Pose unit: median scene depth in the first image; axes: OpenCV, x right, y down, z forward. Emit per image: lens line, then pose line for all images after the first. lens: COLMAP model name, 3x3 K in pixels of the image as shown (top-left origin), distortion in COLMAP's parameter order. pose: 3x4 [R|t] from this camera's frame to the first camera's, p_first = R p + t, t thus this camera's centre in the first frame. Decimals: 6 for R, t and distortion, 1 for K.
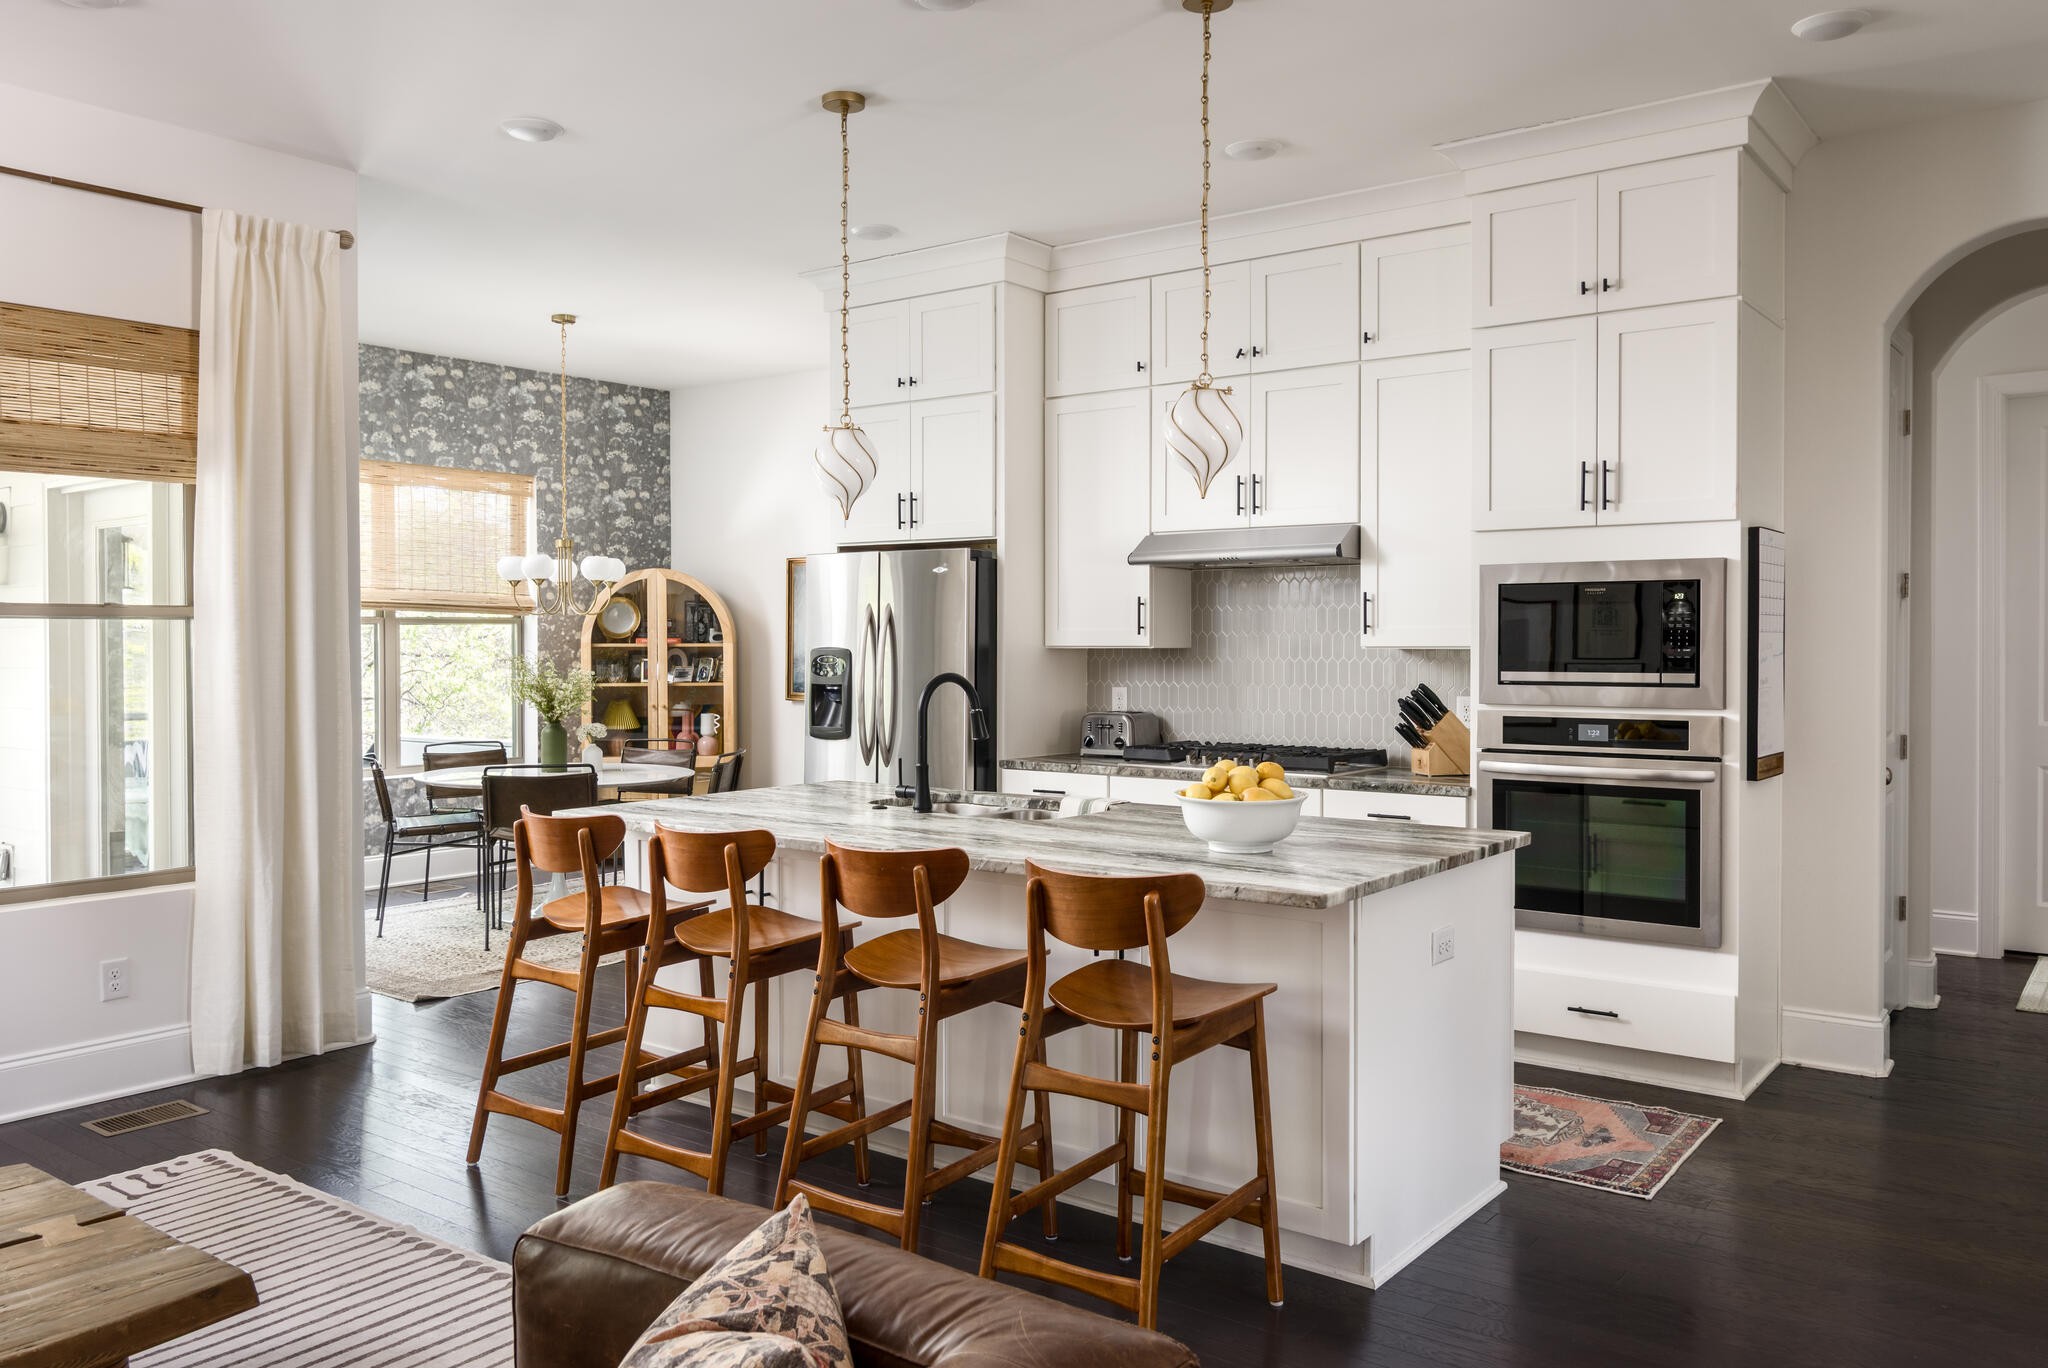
lens RADIAL K [[1518.1, 0, 1028.5], [0, 1518.1, 650.4], [0, 0, 1]] dist [0.000162, 0.001347]
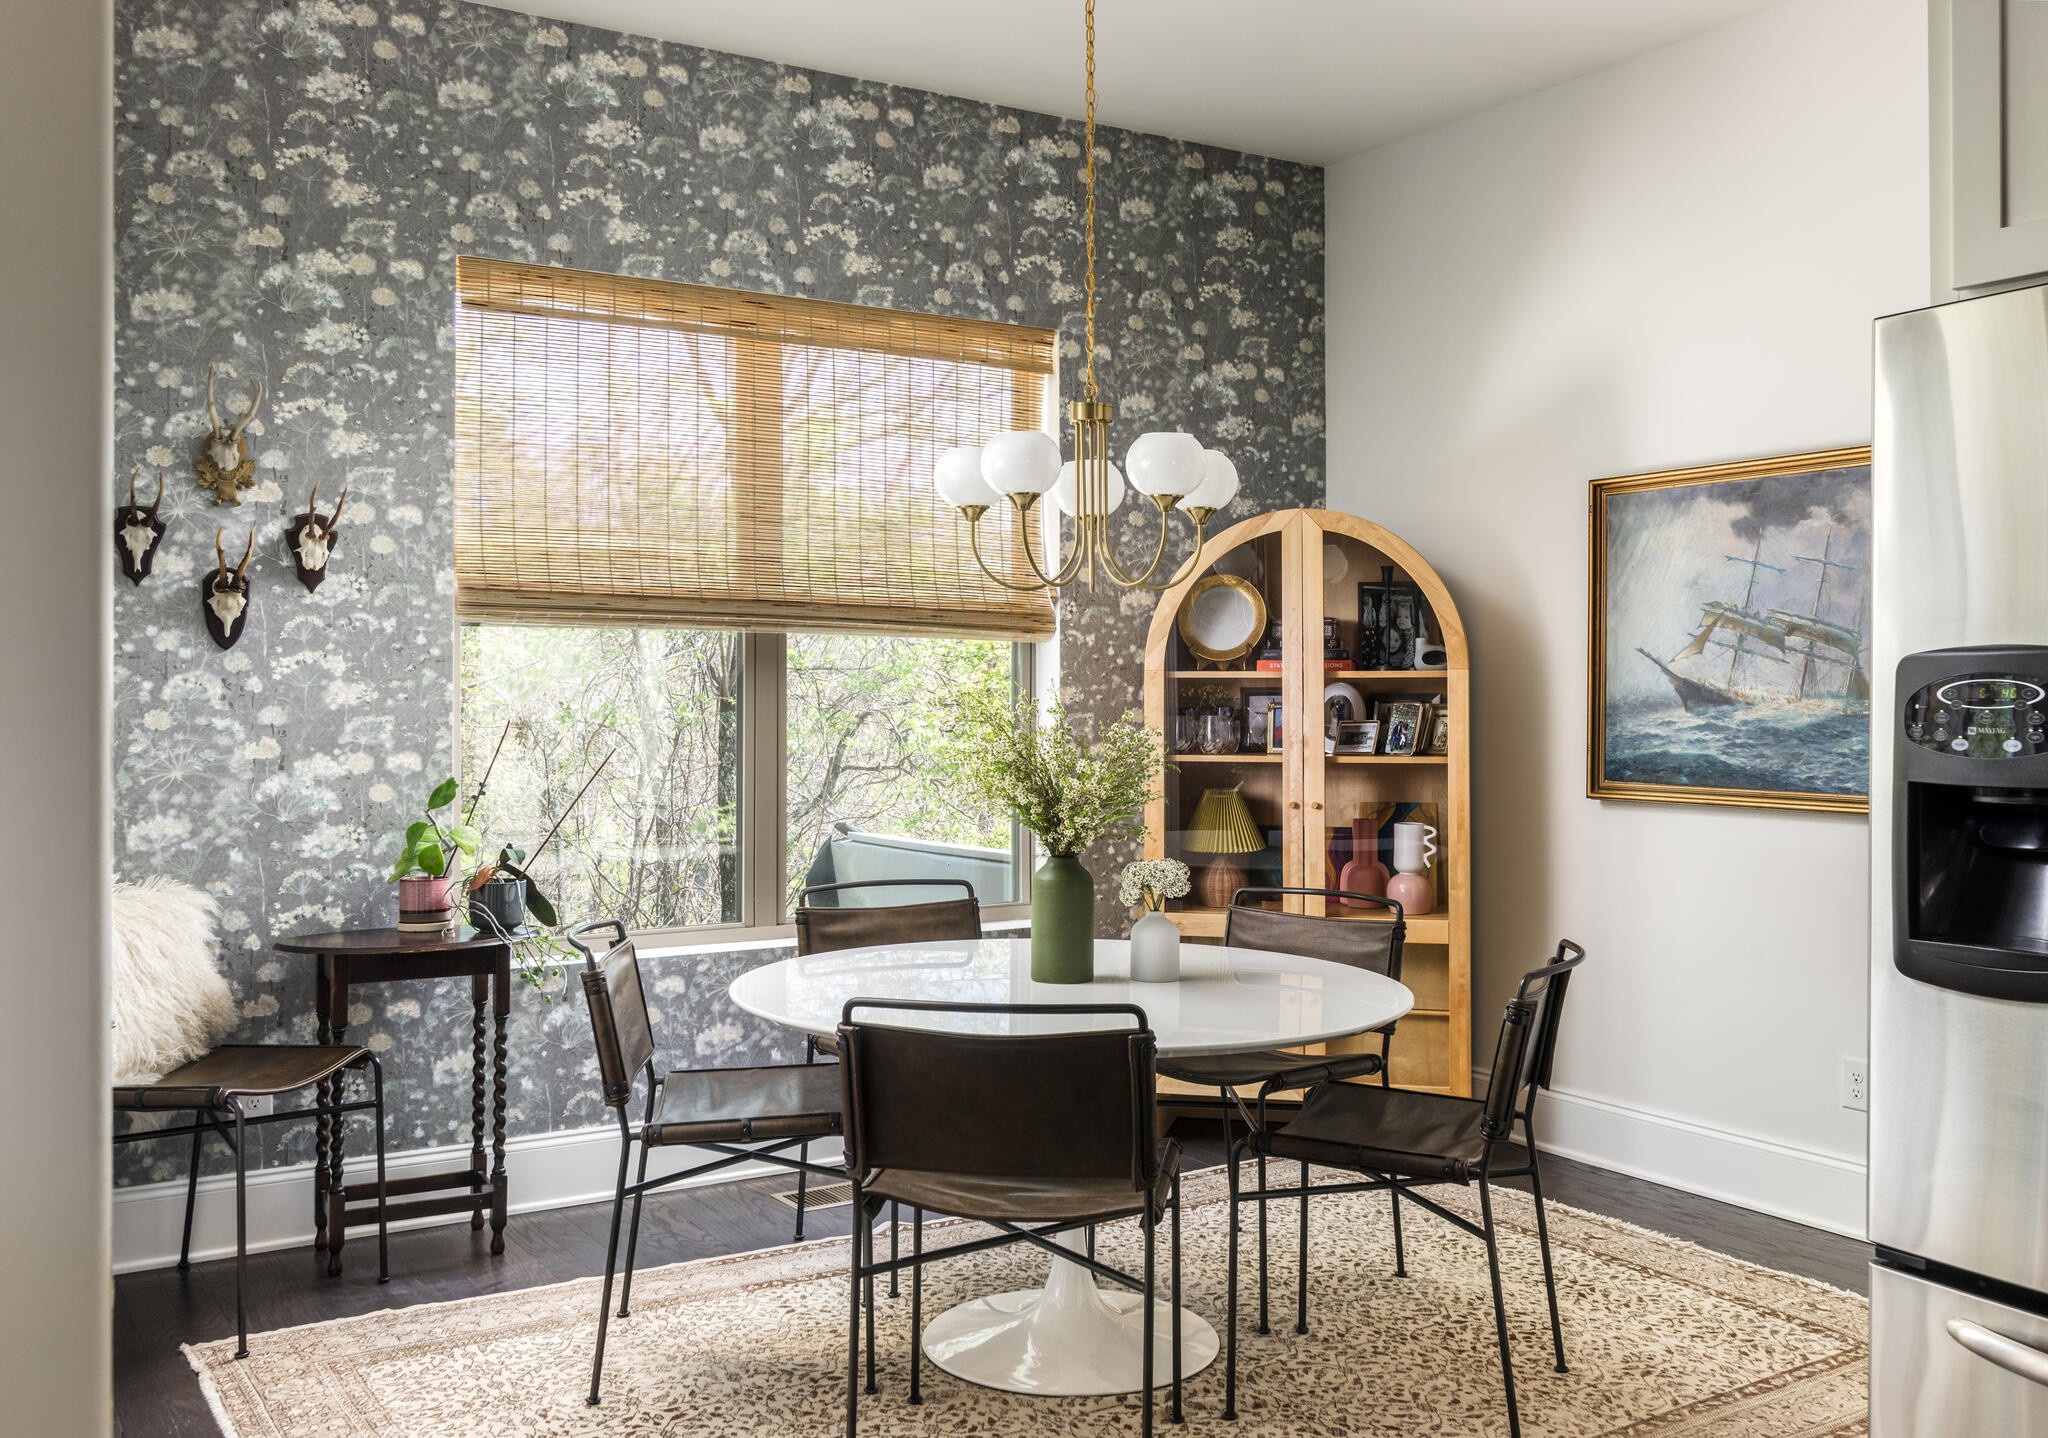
lens RADIAL K [[1799.0, 0, 1024.0], [0, 1799.0, 719.0], [0, 0, 1]] dist [-0.012260, -0.003141]
pose [[0.929368, 0.006838, -0.369092, -0.121335], [-0.003863, 0.999954, 0.008798, 0.005654], [0.369135, -0.006751, 0.929351, 0.461619]]
